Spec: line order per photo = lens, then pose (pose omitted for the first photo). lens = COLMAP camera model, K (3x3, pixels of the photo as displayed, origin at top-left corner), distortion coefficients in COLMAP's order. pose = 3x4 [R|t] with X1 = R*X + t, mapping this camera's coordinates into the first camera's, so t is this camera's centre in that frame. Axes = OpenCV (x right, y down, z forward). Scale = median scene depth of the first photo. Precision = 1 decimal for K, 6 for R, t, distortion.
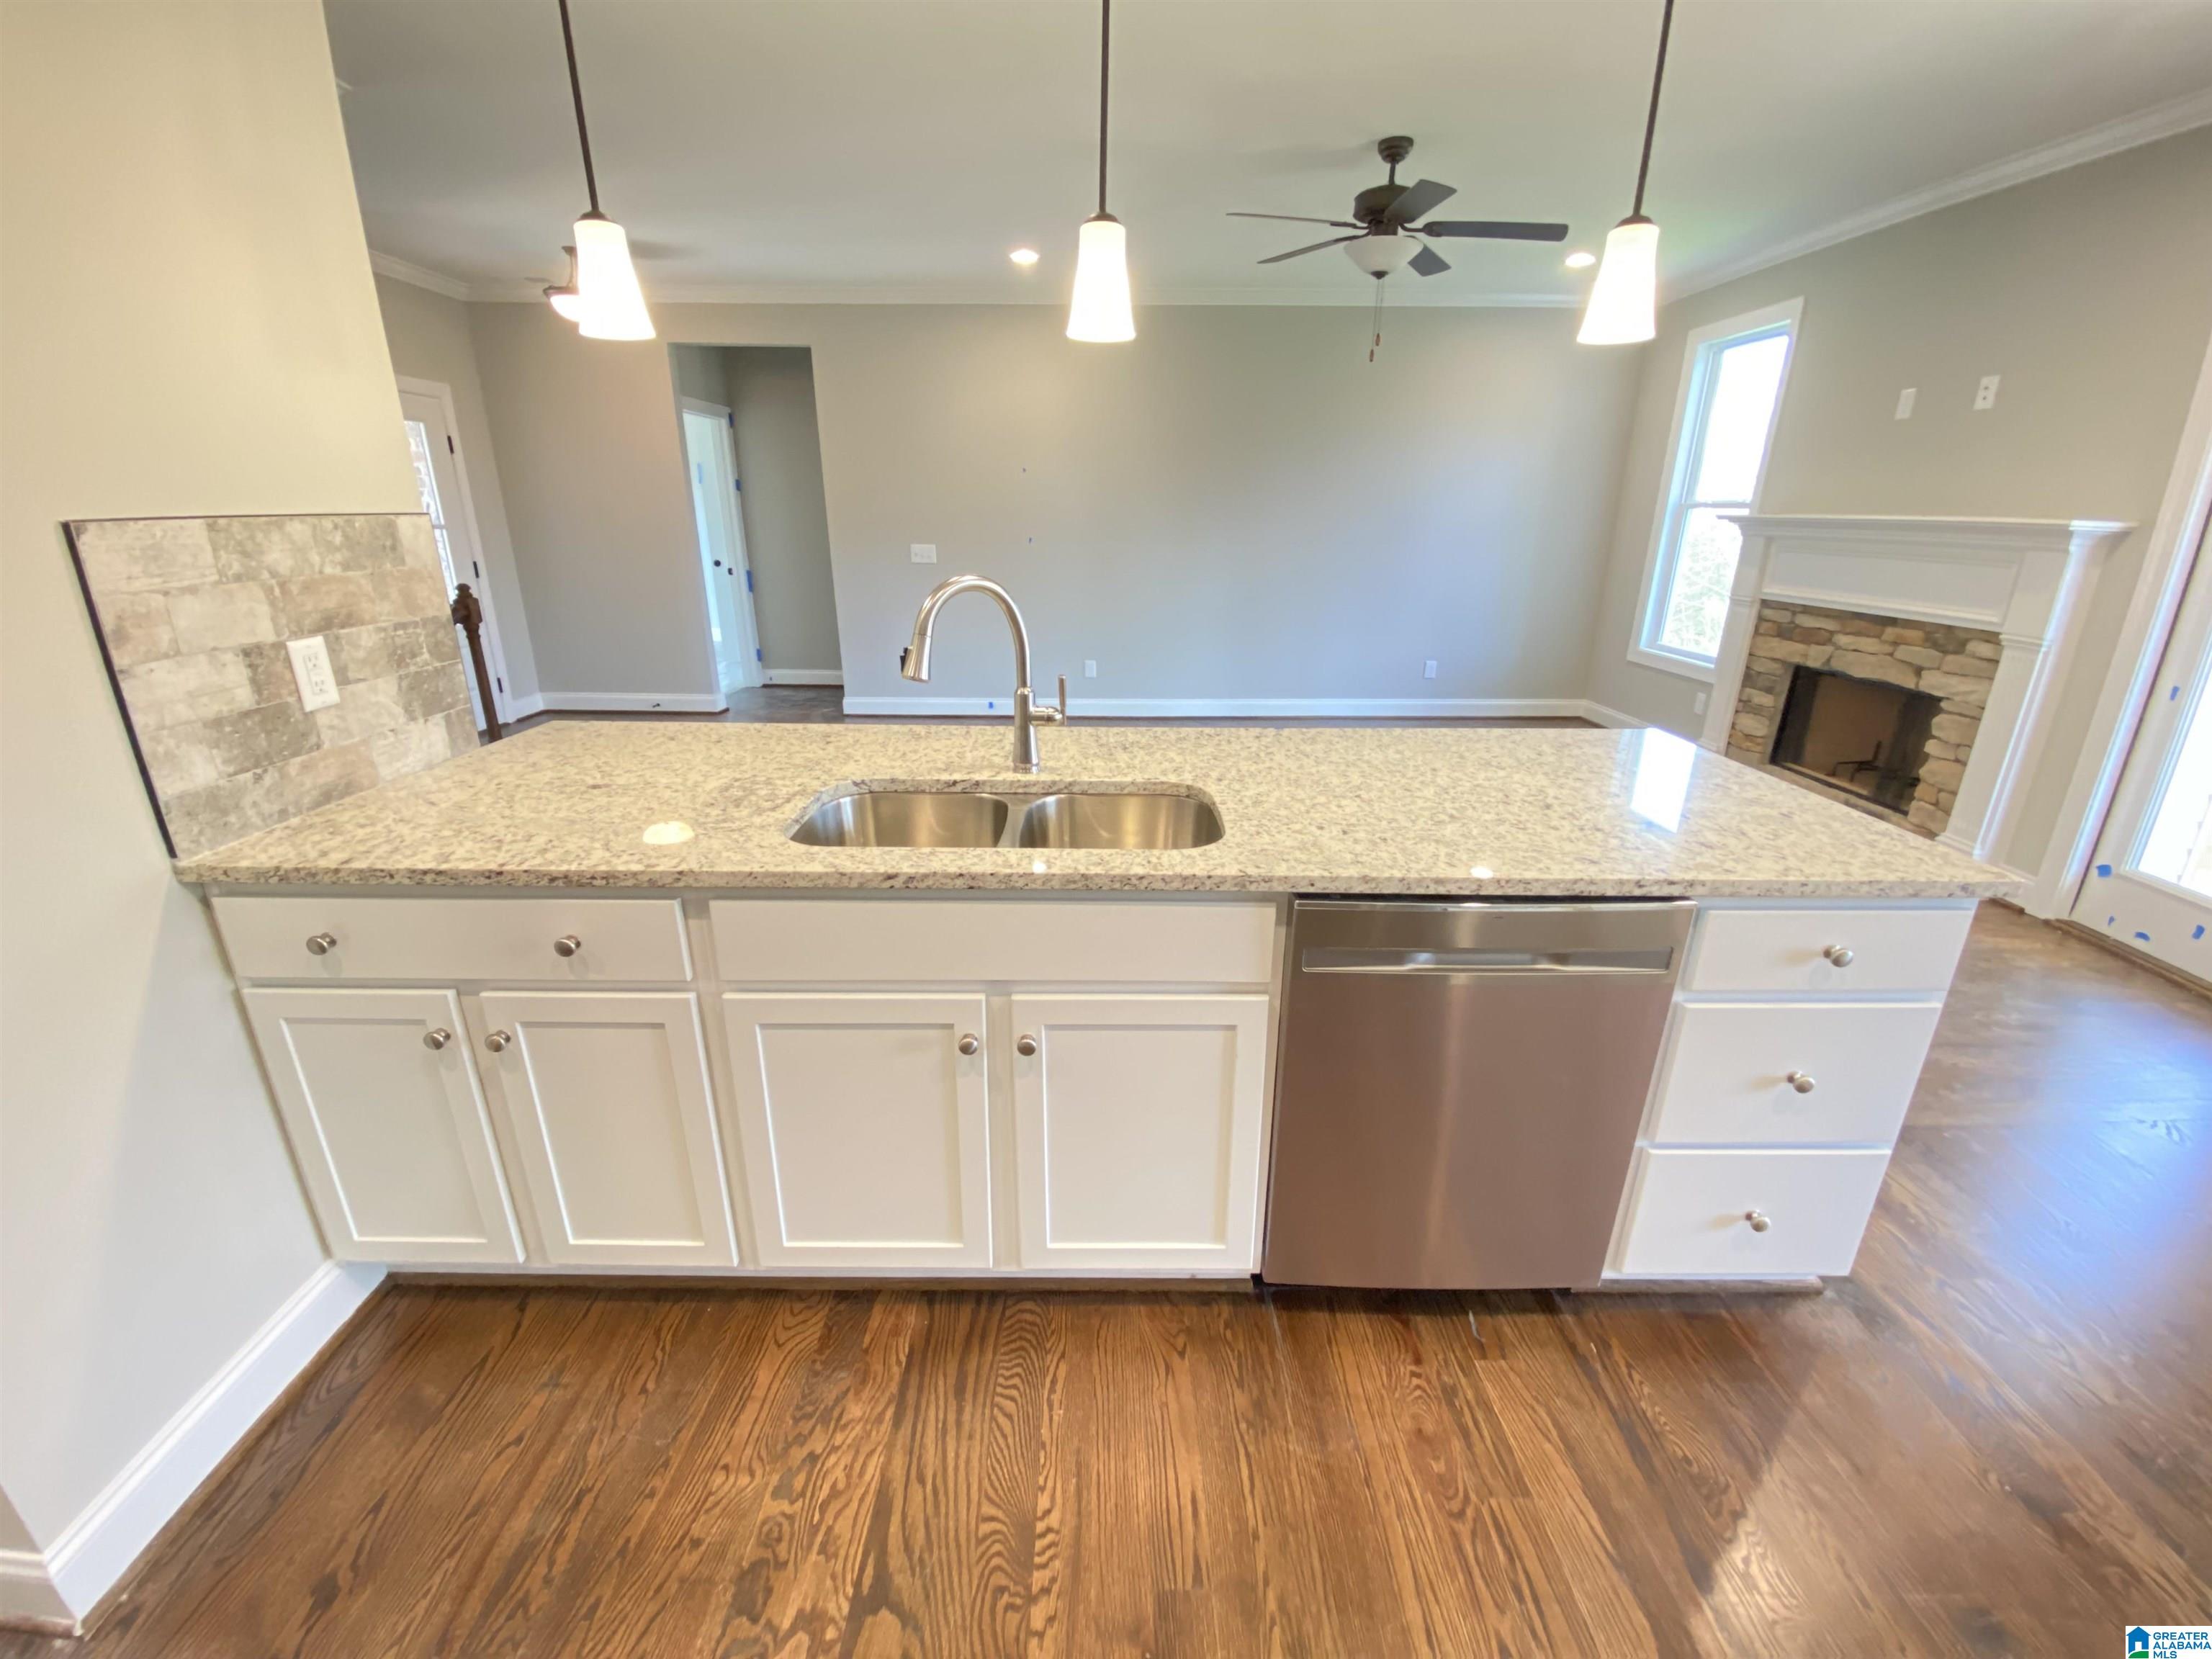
lens RADIAL K [[892.1, 0, 1102.6], [0, 892.1, 820.8], [0, 0, 1]] dist [0.020088, -0.019387]
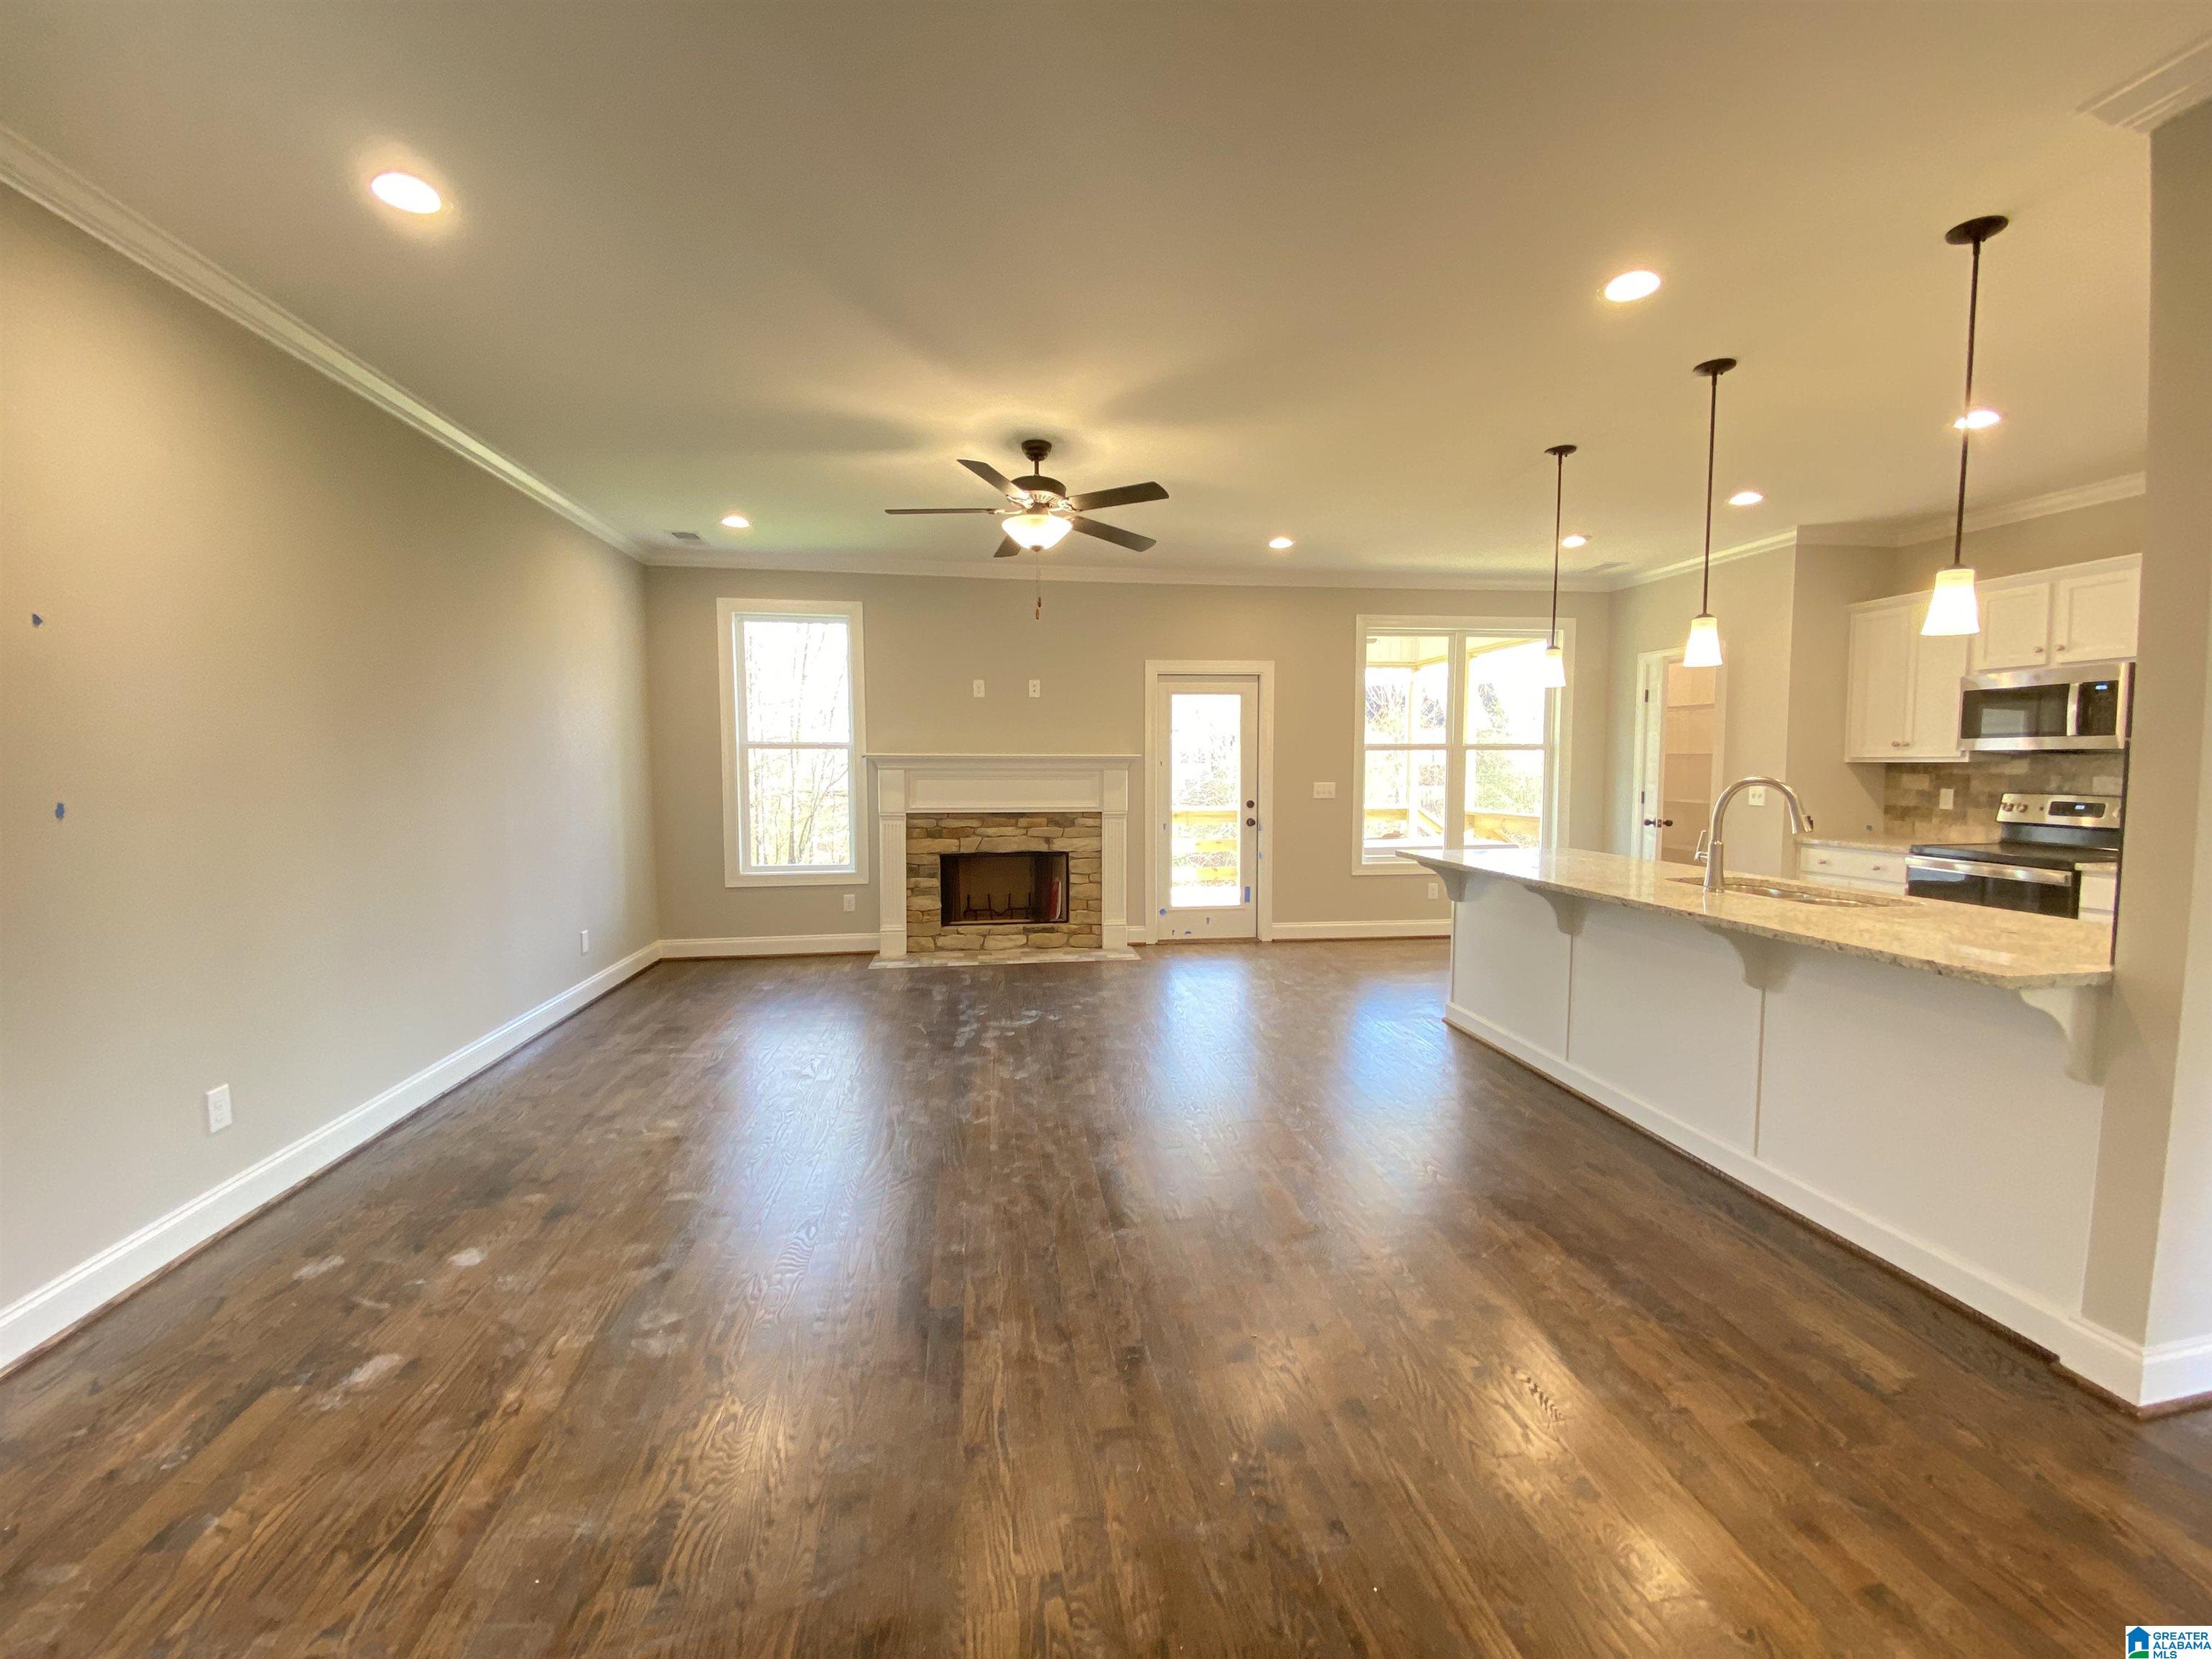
lens RADIAL K [[892.1, 0, 1105.4], [0, 892.1, 829.6], [0, 0, 1]] dist [0.020088, -0.019387]
pose [[-0.140423, -0.079430, 0.986900, -1.706318], [0.320628, 0.939415, 0.121230, -0.794826], [-0.936739, 0.333451, -0.106448, 2.391937]]
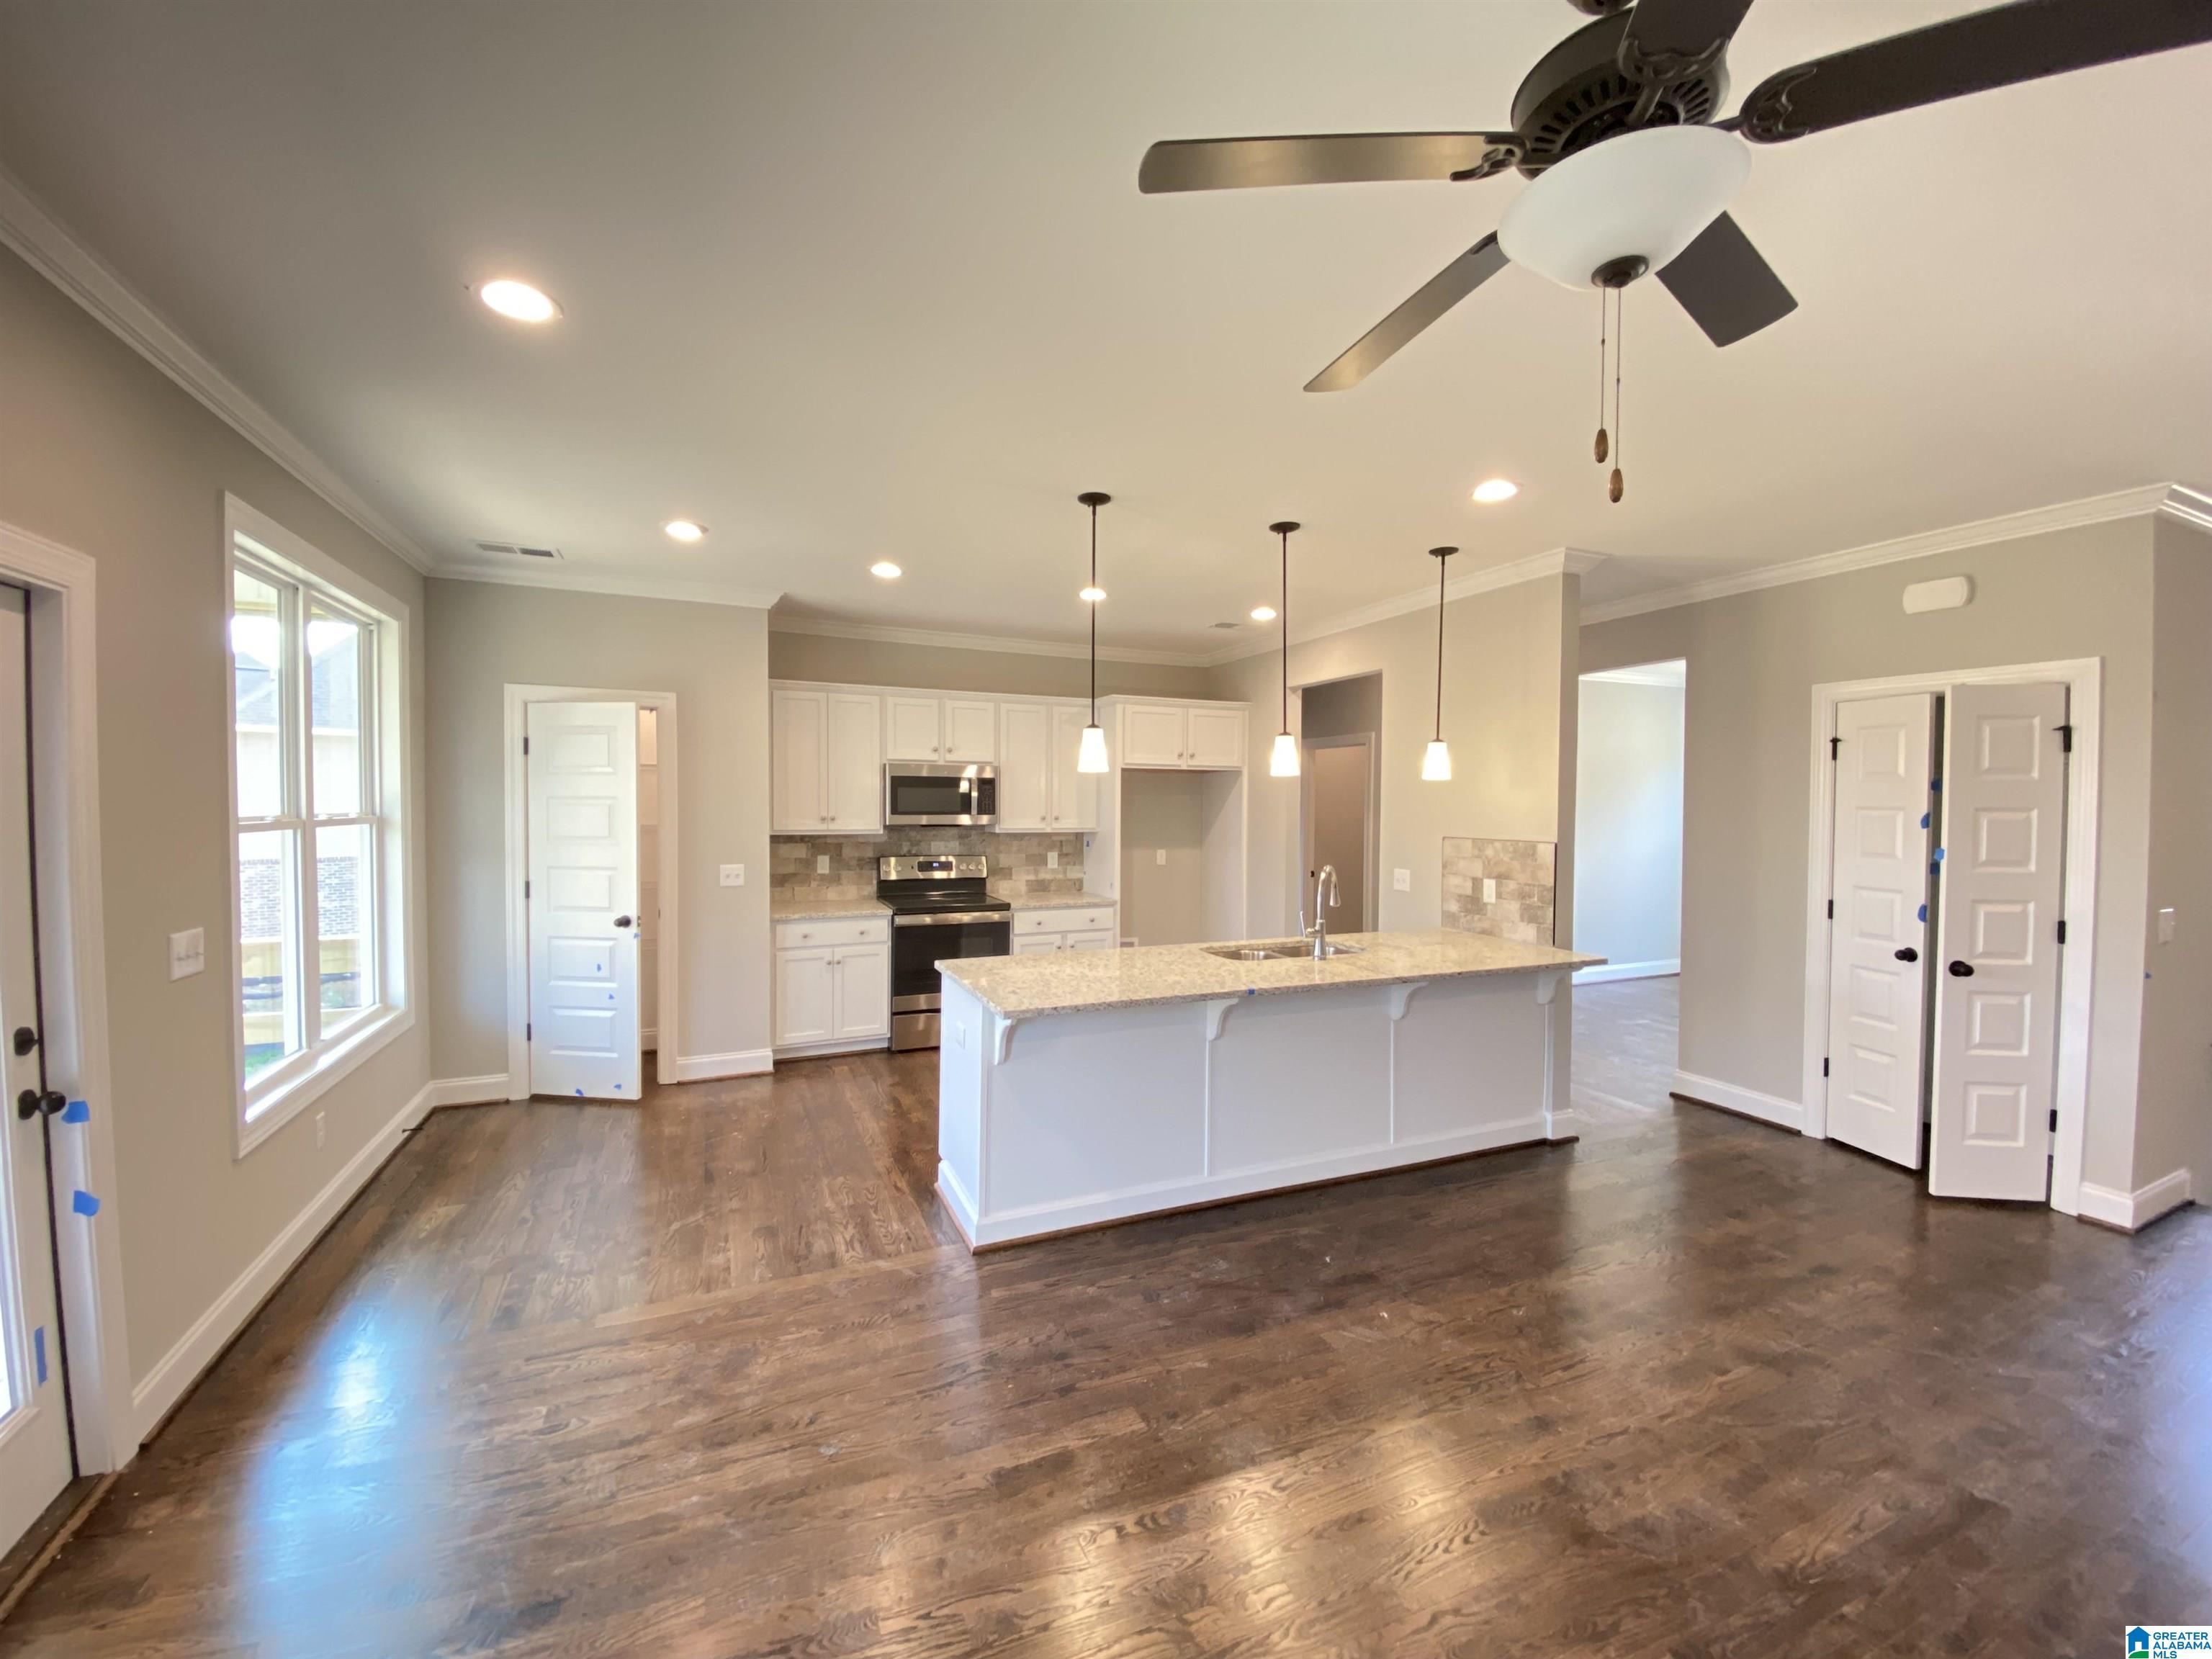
lens RADIAL K [[892.1, 0, 1102.7], [0, 892.1, 823.0], [0, 0, 1]] dist [0.020088, -0.019387]
pose [[-0.917073, -0.004331, -0.398697, 1.300975], [-0.142717, 0.937257, 0.318091, -1.015121], [0.372304, 0.348613, -0.860150, 2.682931]]
